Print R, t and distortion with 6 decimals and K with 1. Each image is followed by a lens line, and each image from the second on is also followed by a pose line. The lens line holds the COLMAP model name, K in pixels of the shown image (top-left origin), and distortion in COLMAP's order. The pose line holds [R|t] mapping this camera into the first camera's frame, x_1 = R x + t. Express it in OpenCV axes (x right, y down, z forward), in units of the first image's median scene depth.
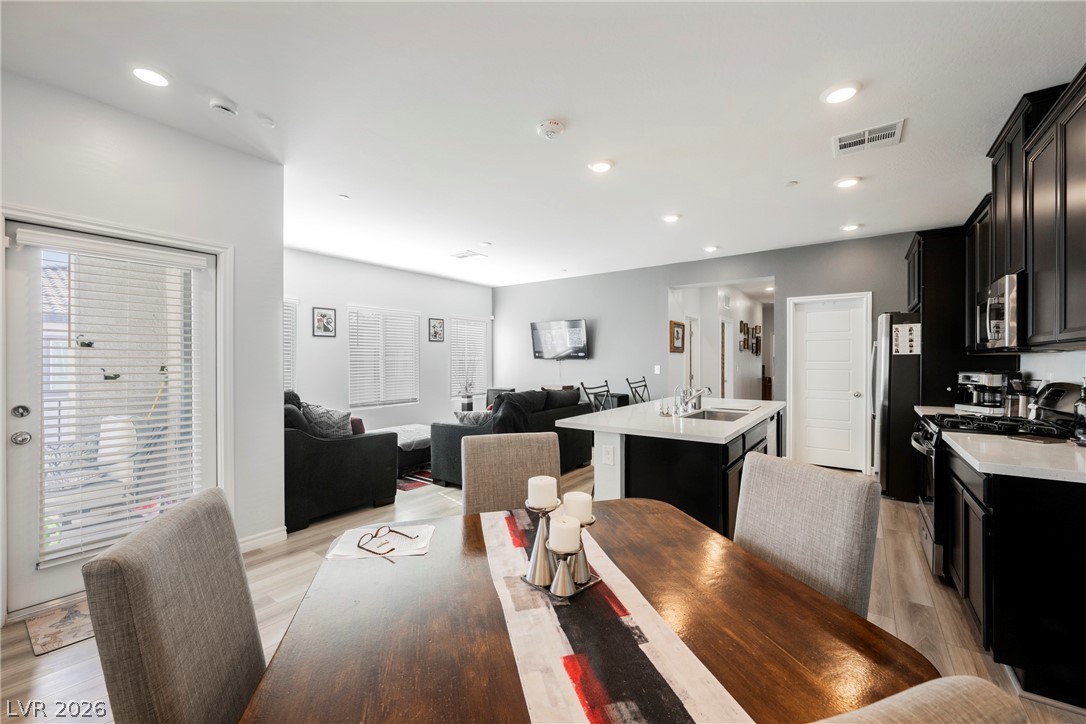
lens RADIAL K [[432.7, 0, 550.1], [0, 432.7, 361.0], [0, 0, 1]] dist [0.004582, -0.002061]
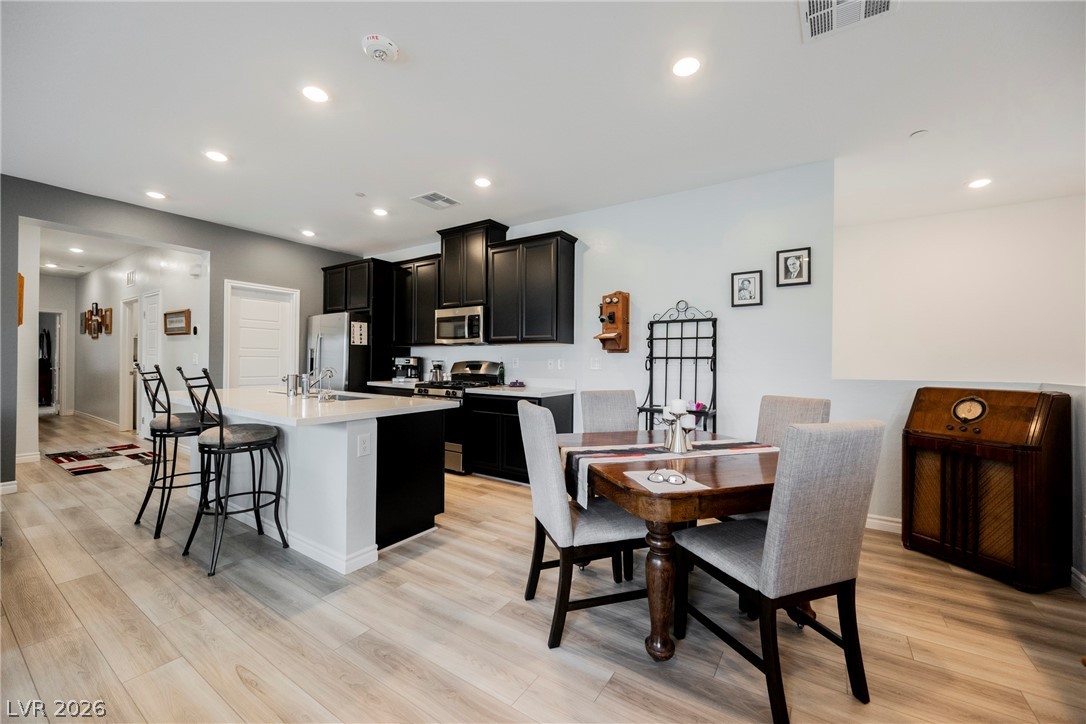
lens RADIAL K [[432.7, 0, 540.4], [0, 432.7, 361.5], [0, 0, 1]] dist [0.004582, -0.002061]
pose [[-0.029899, -0.002200, 0.999551, -0.550295], [-0.009494, 0.999953, 0.001917, 0.029412], [-0.999508, -0.009433, -0.029918, 0.479103]]
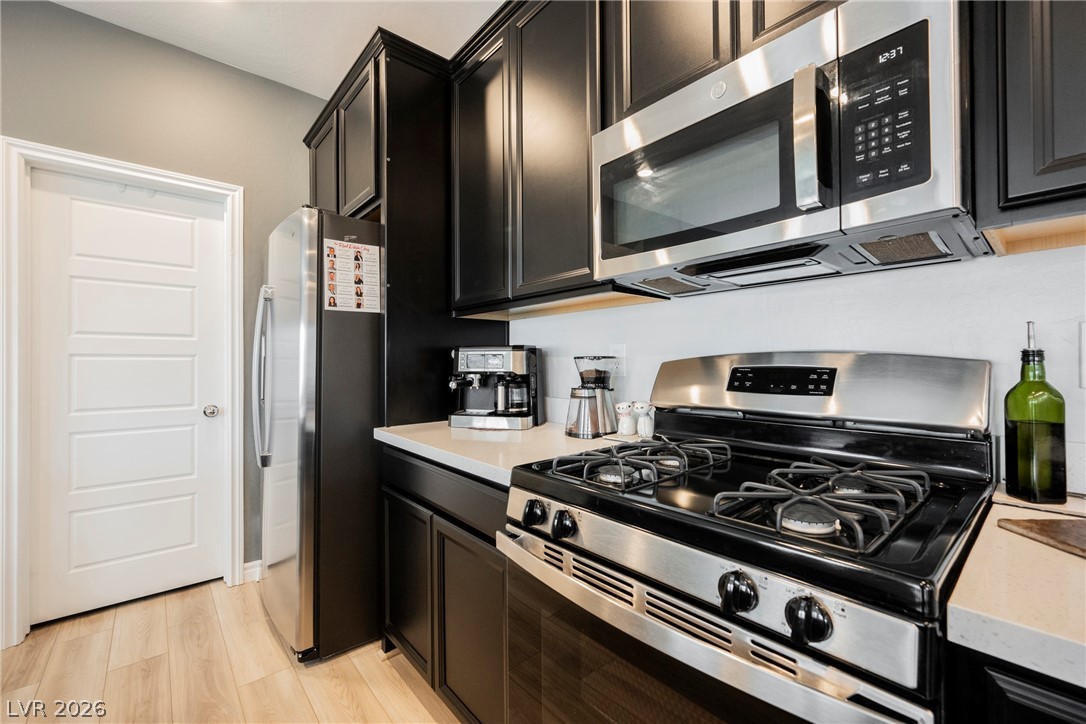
lens RADIAL K [[447.2, 0, 542.1], [0, 447.2, 358.4], [0, 0, 1]] dist [-0.000792, 0.000000]
pose [[0.236132, 0.001835, 0.971719, 0.436452], [0.009761, 0.999943, -0.004261, 0.035762], [-0.971672, 0.010491, 0.236100, 0.716541]]
